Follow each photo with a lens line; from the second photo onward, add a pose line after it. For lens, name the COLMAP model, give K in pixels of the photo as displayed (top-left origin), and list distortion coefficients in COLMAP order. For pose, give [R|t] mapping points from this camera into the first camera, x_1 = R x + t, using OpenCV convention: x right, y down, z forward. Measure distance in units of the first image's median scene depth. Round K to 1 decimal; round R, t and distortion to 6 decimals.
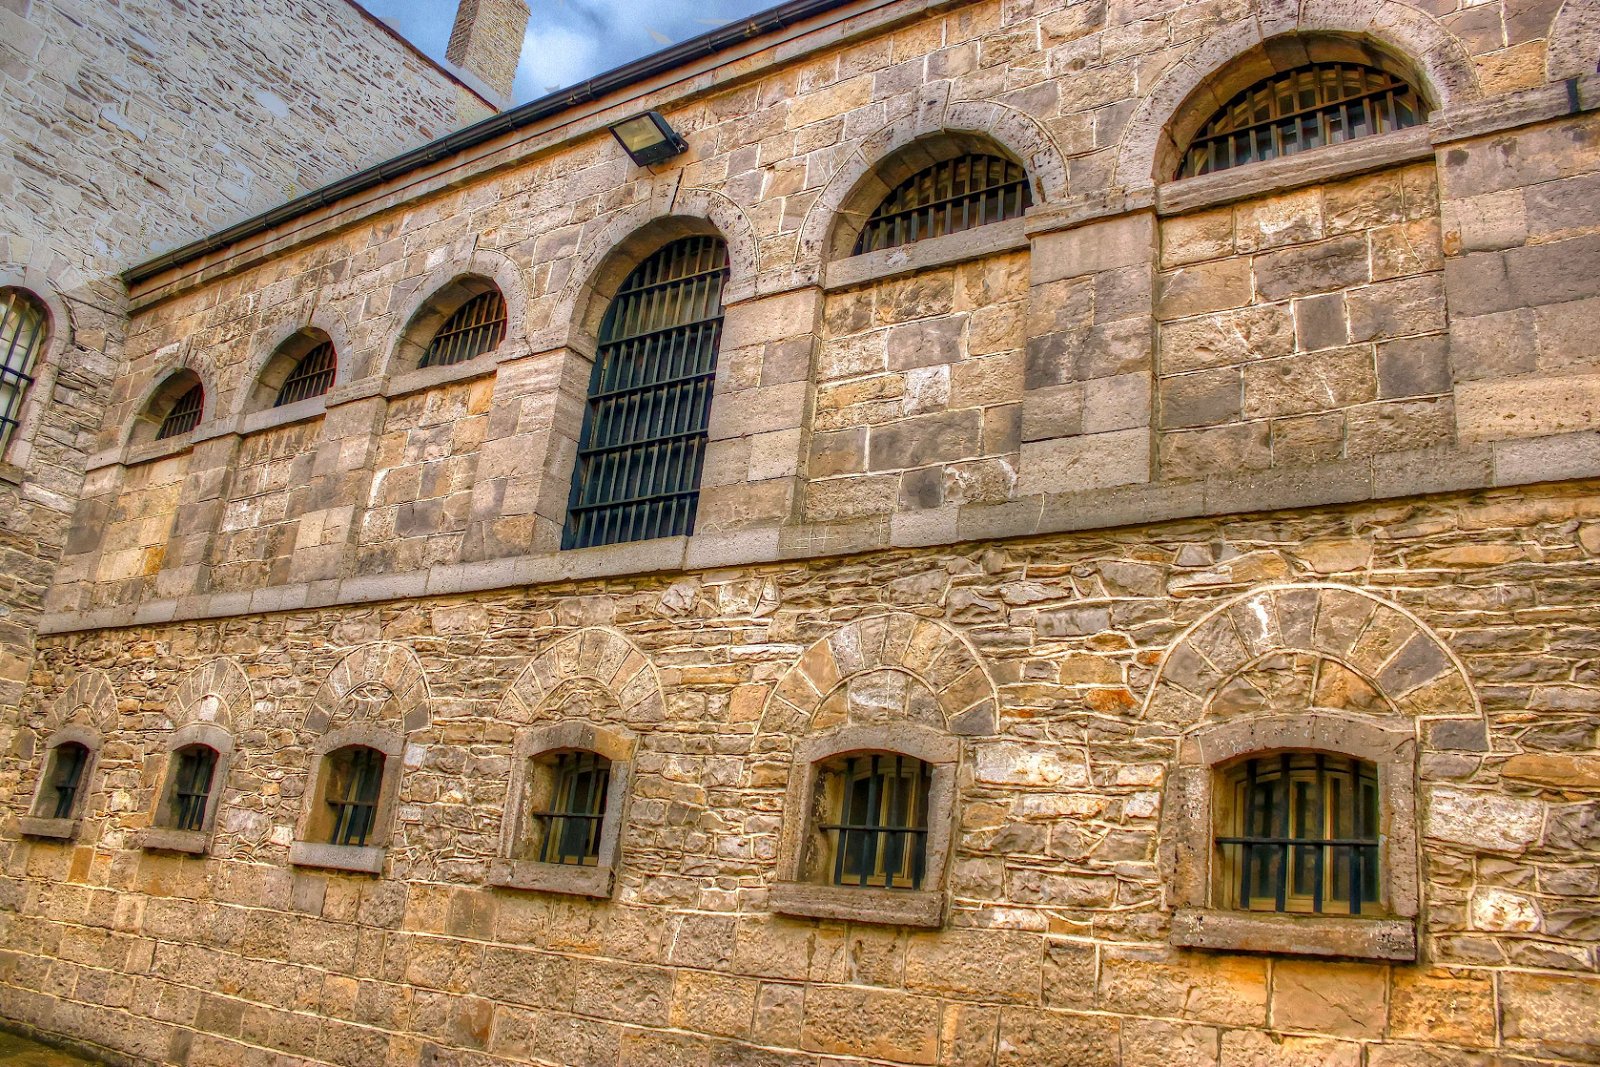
lens RADIAL K [[1311.0, 0, 820.4], [0, 1311.0, 509.2], [0, 0, 1]] dist [-0.160467, 0.130559]
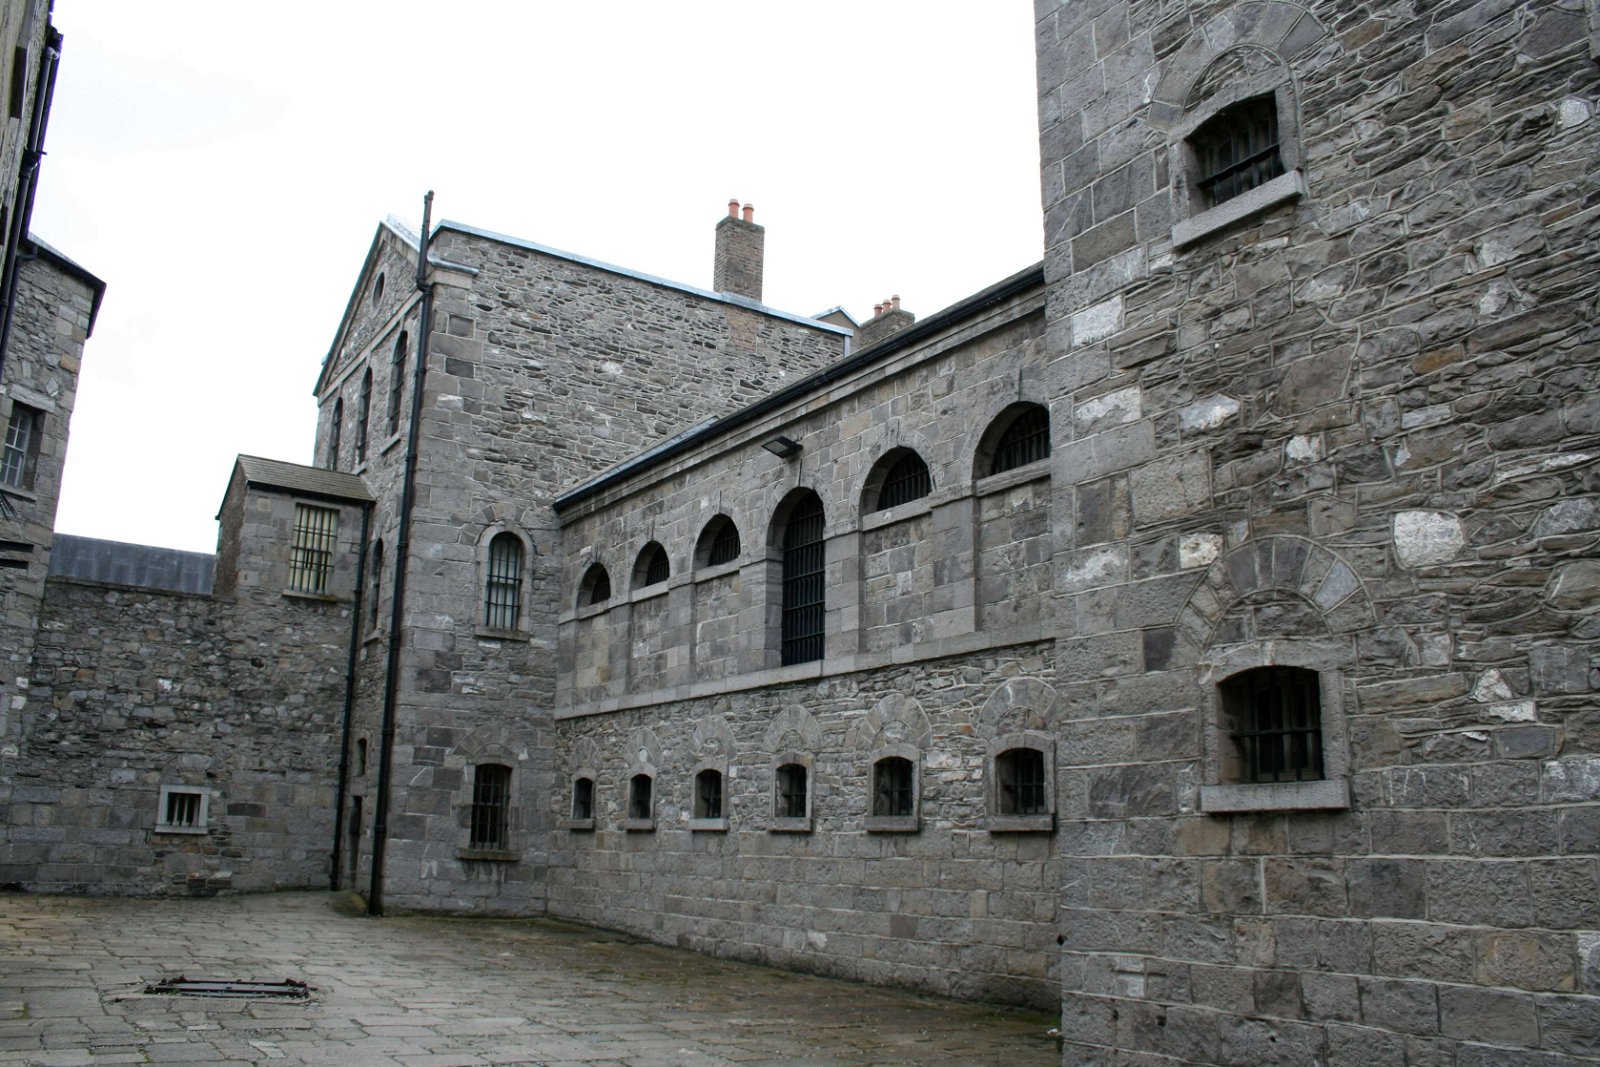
lens RADIAL K [[1311.0, 0, 799.3], [0, 1311.0, 534.4], [0, 0, 1]] dist [-0.160467, 0.130559]
pose [[0.922362, -0.173234, -0.345310, 0.592164], [0.200824, 0.978570, 0.045496, -0.264745], [0.330028, -0.111310, 0.937385, -0.914815]]
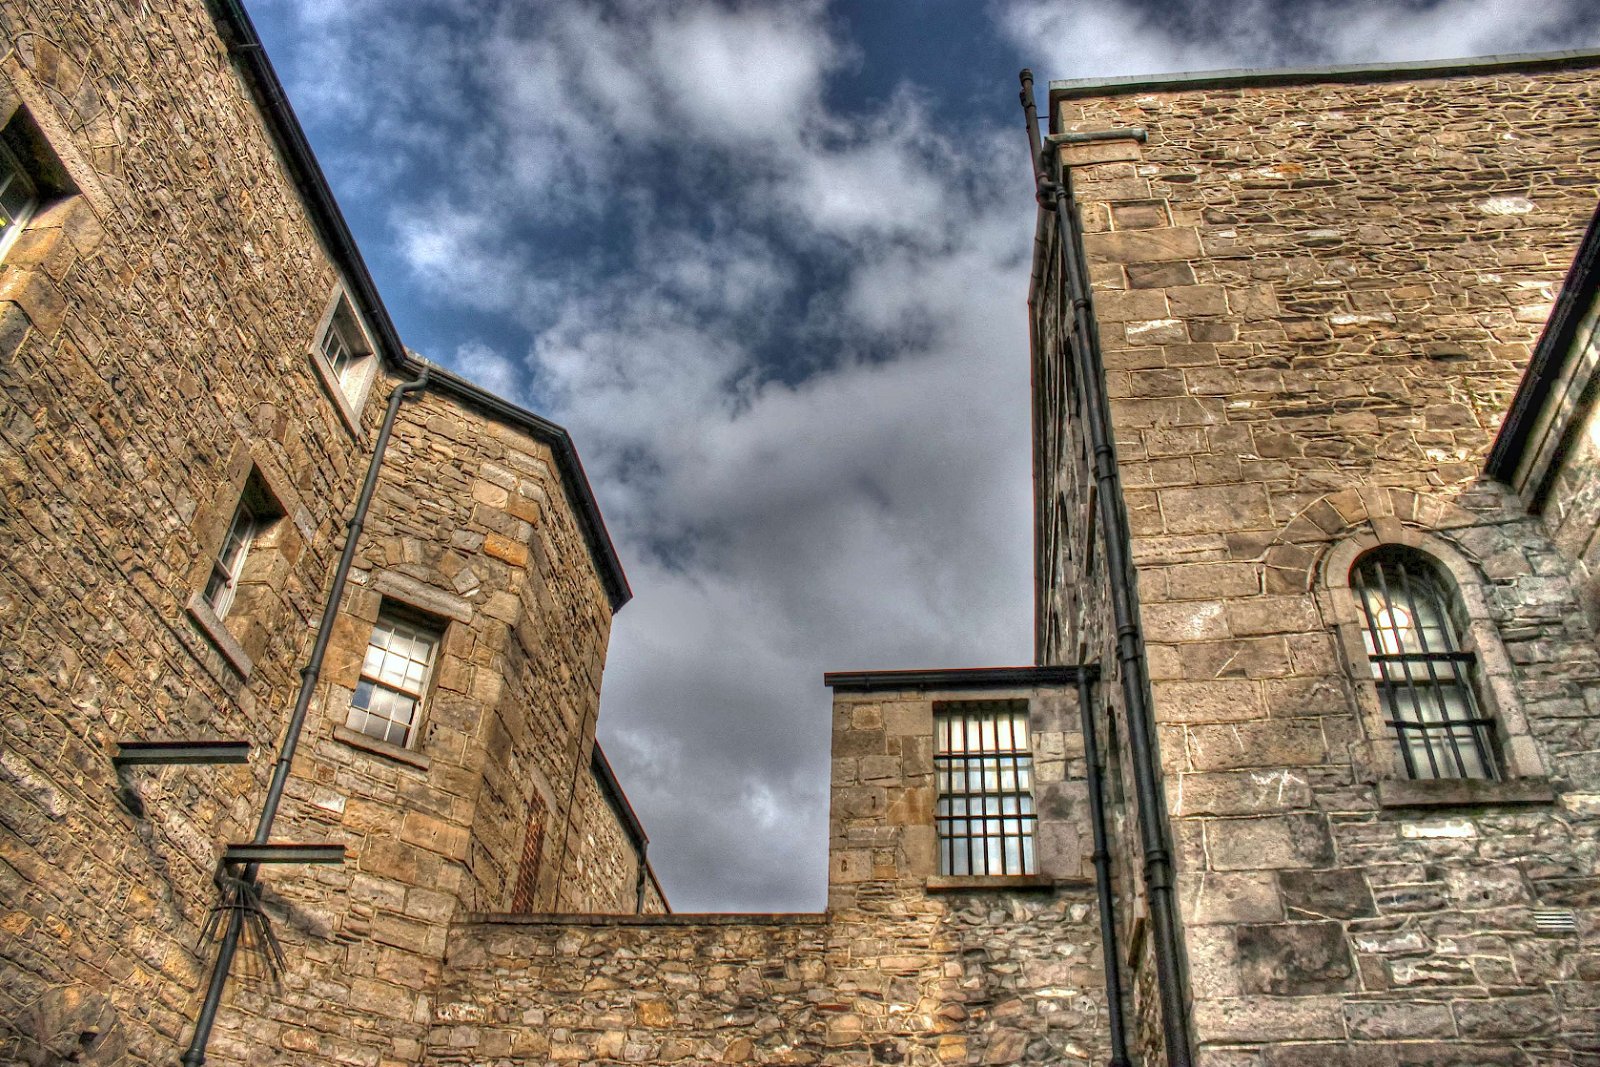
lens RADIAL K [[1311.0, 0, 807.5], [0, 1311.0, 515.7], [0, 0, 1]] dist [-0.160467, 0.130559]
pose [[0.455328, -0.626840, -0.632256, -0.514660], [0.311114, 0.777396, -0.546684, 0.134265], [0.834197, 0.052217, 0.548989, 0.565609]]
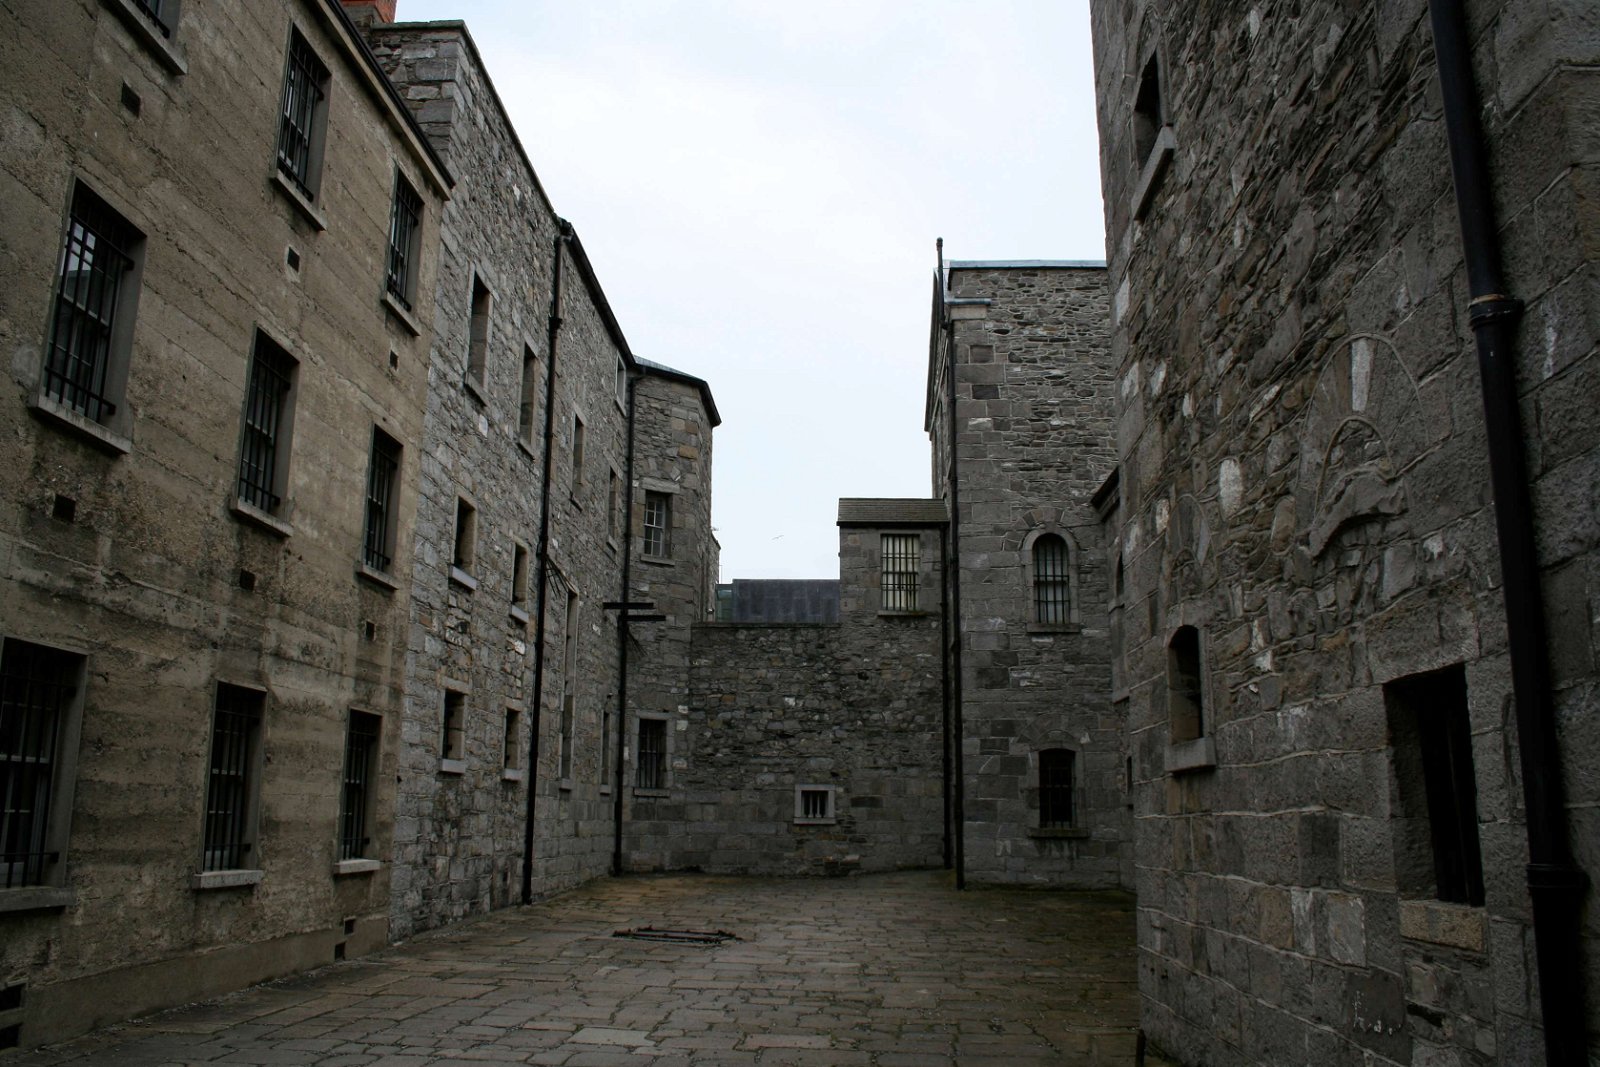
lens RADIAL K [[1311.0, 0, 807.1], [0, 1311.0, 539.8], [0, 0, 1]] dist [-0.160467, 0.130559]
pose [[0.524730, -0.278605, -0.804387, 1.185516], [0.332379, 0.936976, -0.107706, -0.113720], [0.783698, -0.210845, 0.584262, -0.699325]]
